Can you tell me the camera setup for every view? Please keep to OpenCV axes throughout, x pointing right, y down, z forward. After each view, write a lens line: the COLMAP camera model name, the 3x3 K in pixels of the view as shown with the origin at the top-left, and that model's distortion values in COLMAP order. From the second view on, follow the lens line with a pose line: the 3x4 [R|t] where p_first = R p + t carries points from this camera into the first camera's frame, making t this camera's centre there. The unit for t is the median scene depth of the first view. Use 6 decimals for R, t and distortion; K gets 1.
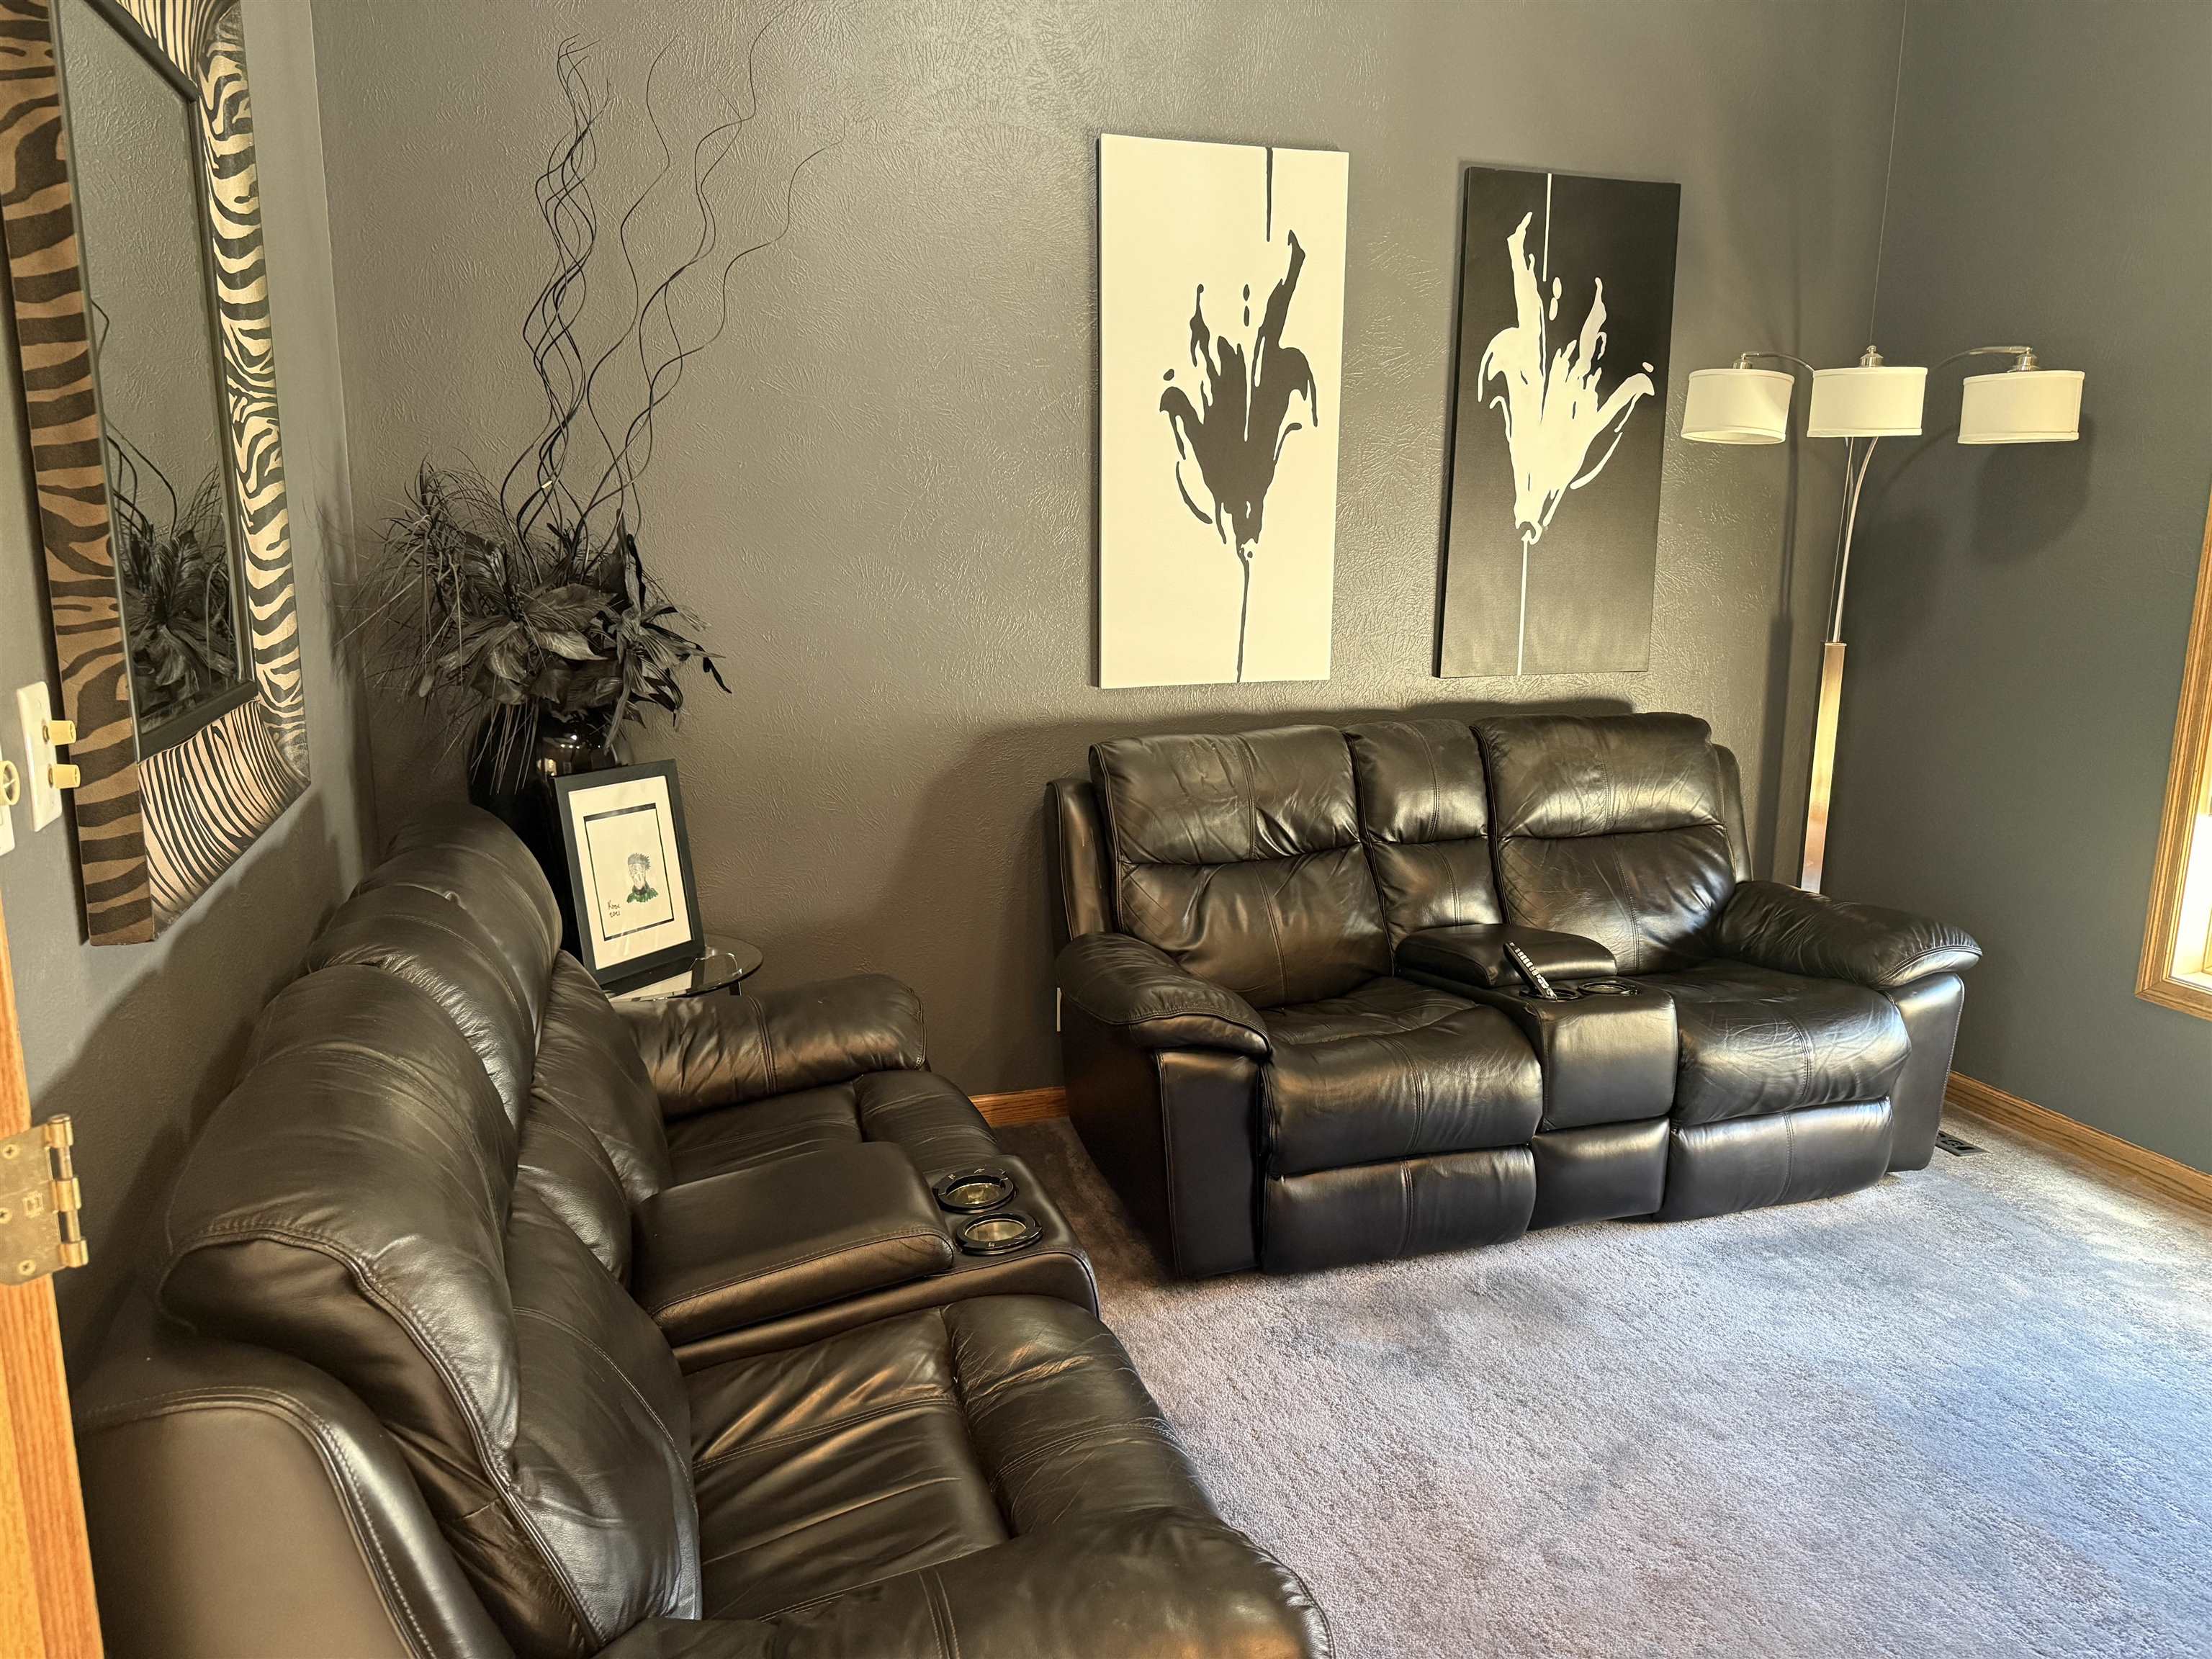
lens RADIAL K [[1560.8, 0, 1098.2], [0, 1560.8, 829.2], [0, 0, 1]] dist [0.080055, -0.086482]
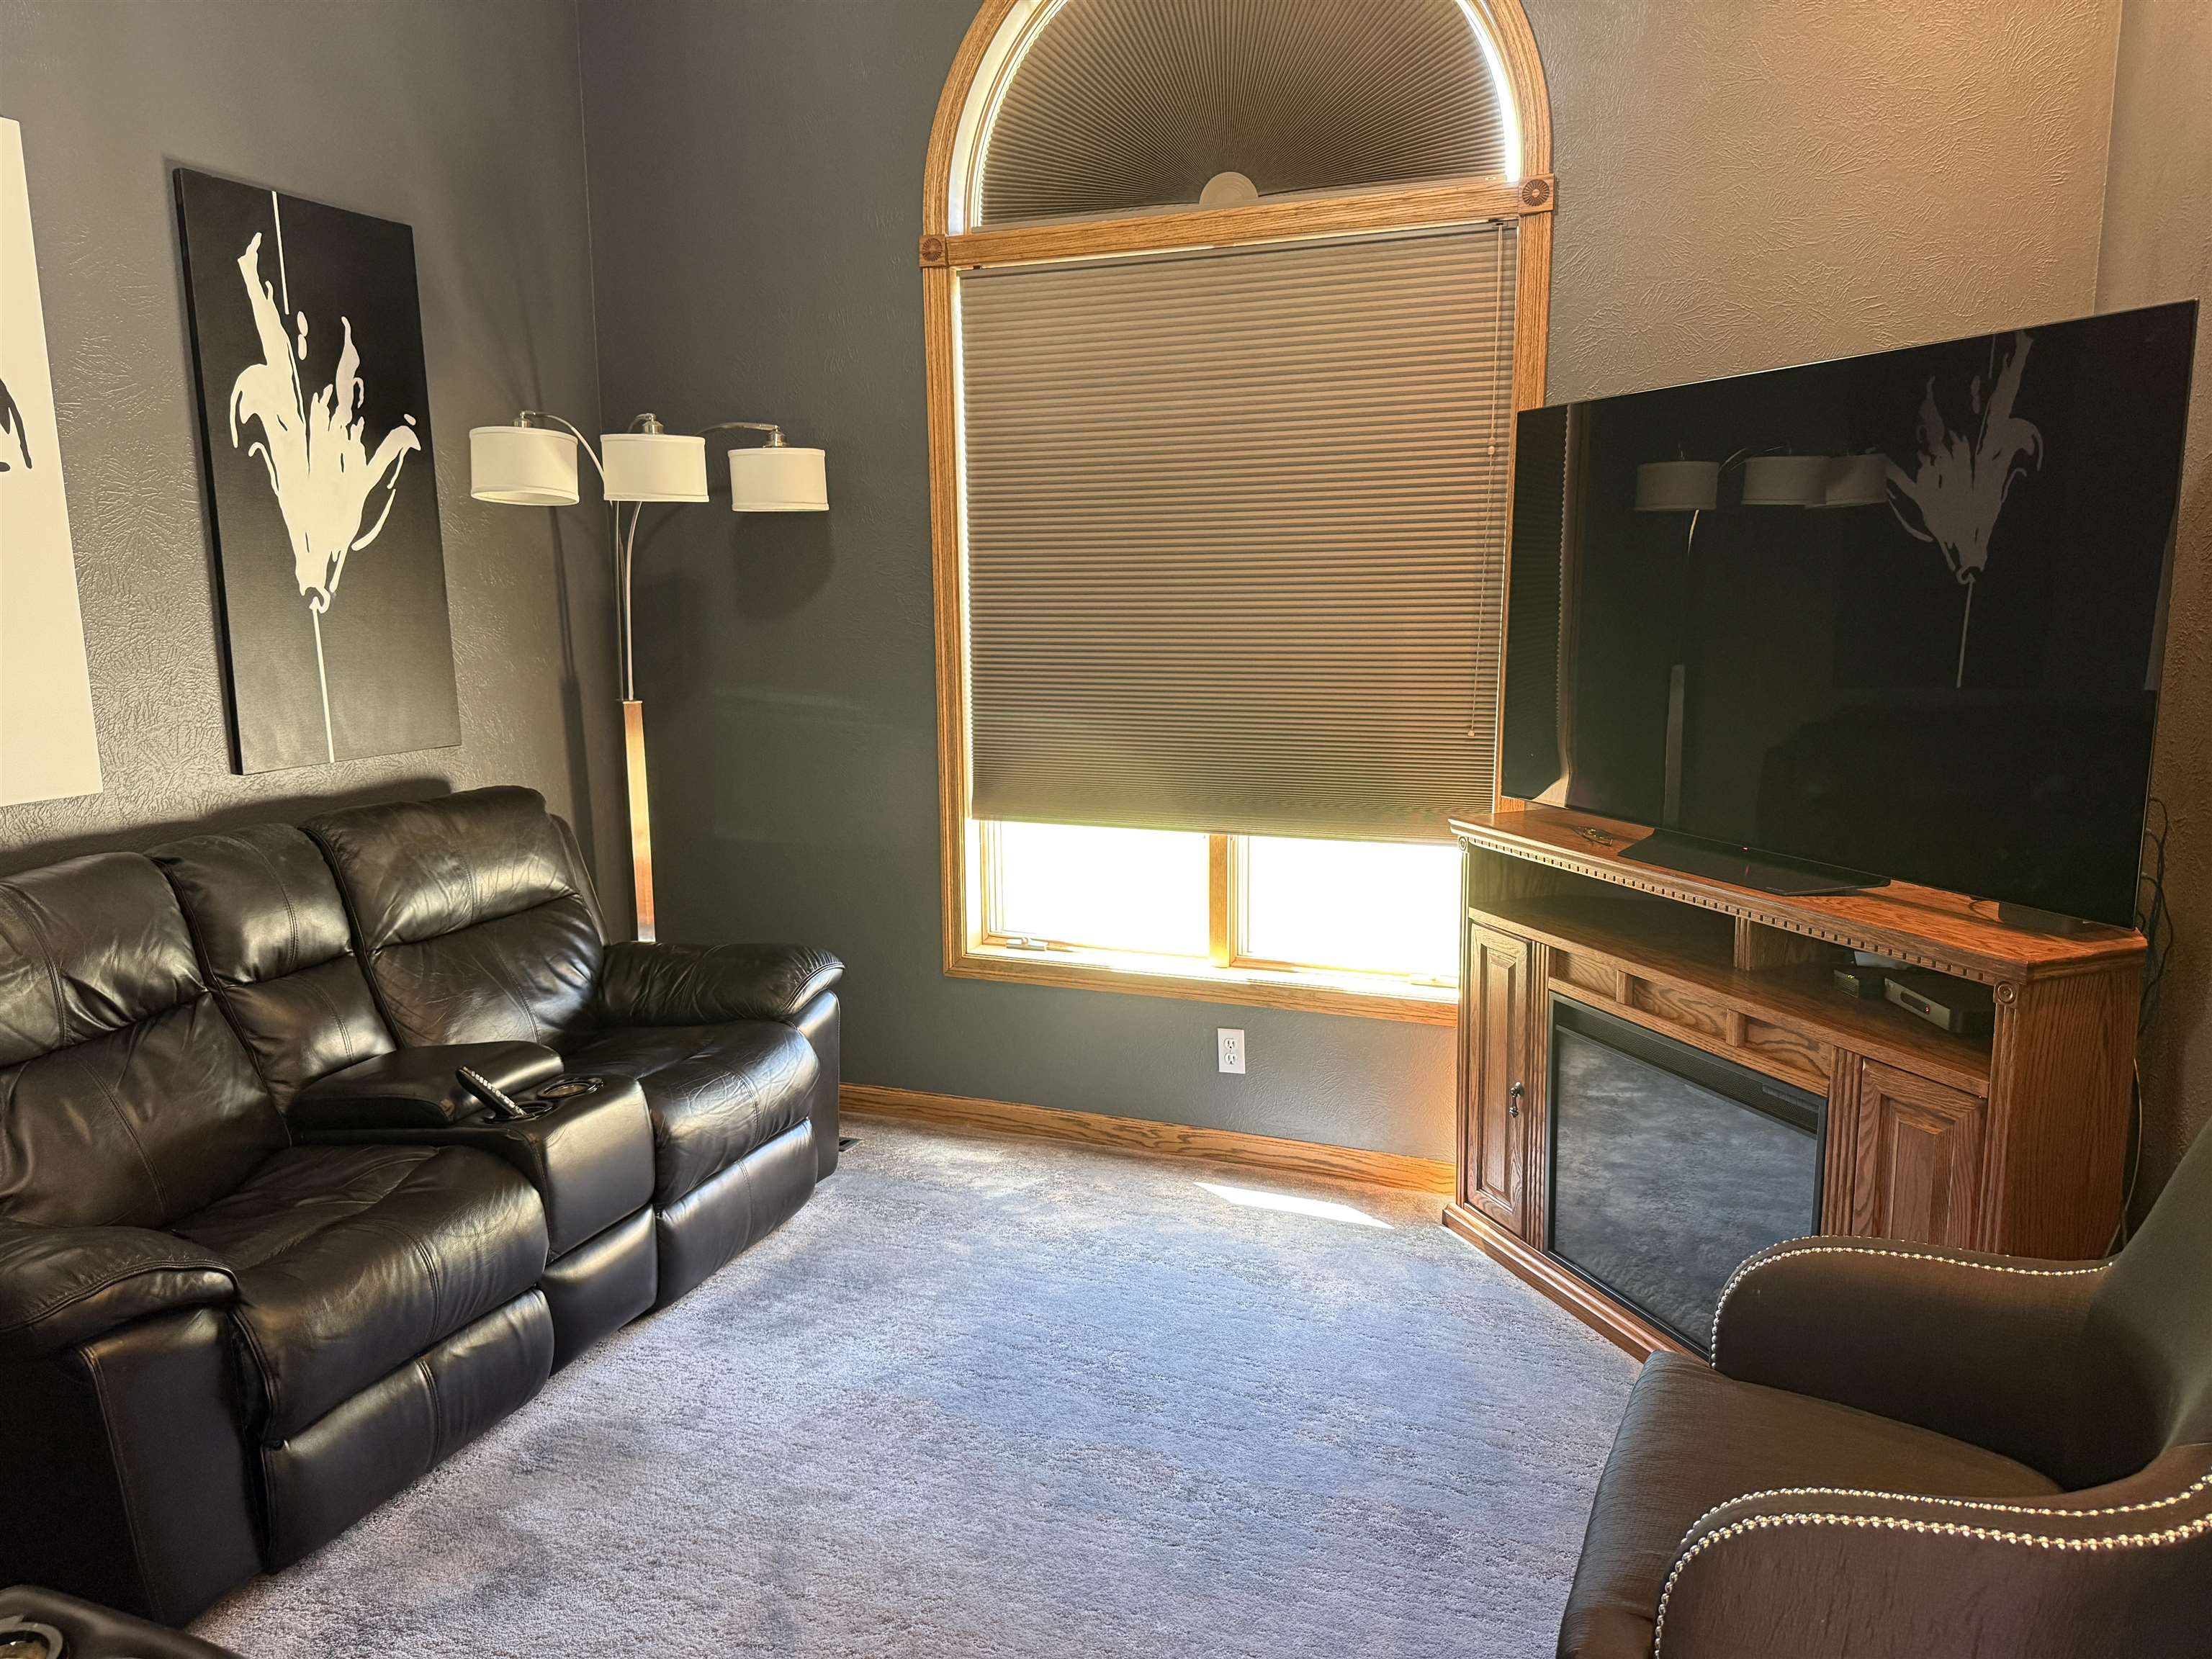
lens RADIAL K [[1560.8, 0, 1110.1], [0, 1560.8, 829.5], [0, 0, 1]] dist [0.080055, -0.086482]
pose [[0.645678, -0.141279, 0.750426, -0.132397], [0.166803, 0.985098, 0.041940, -0.031195], [-0.745169, 0.098094, 0.659622, 0.125292]]
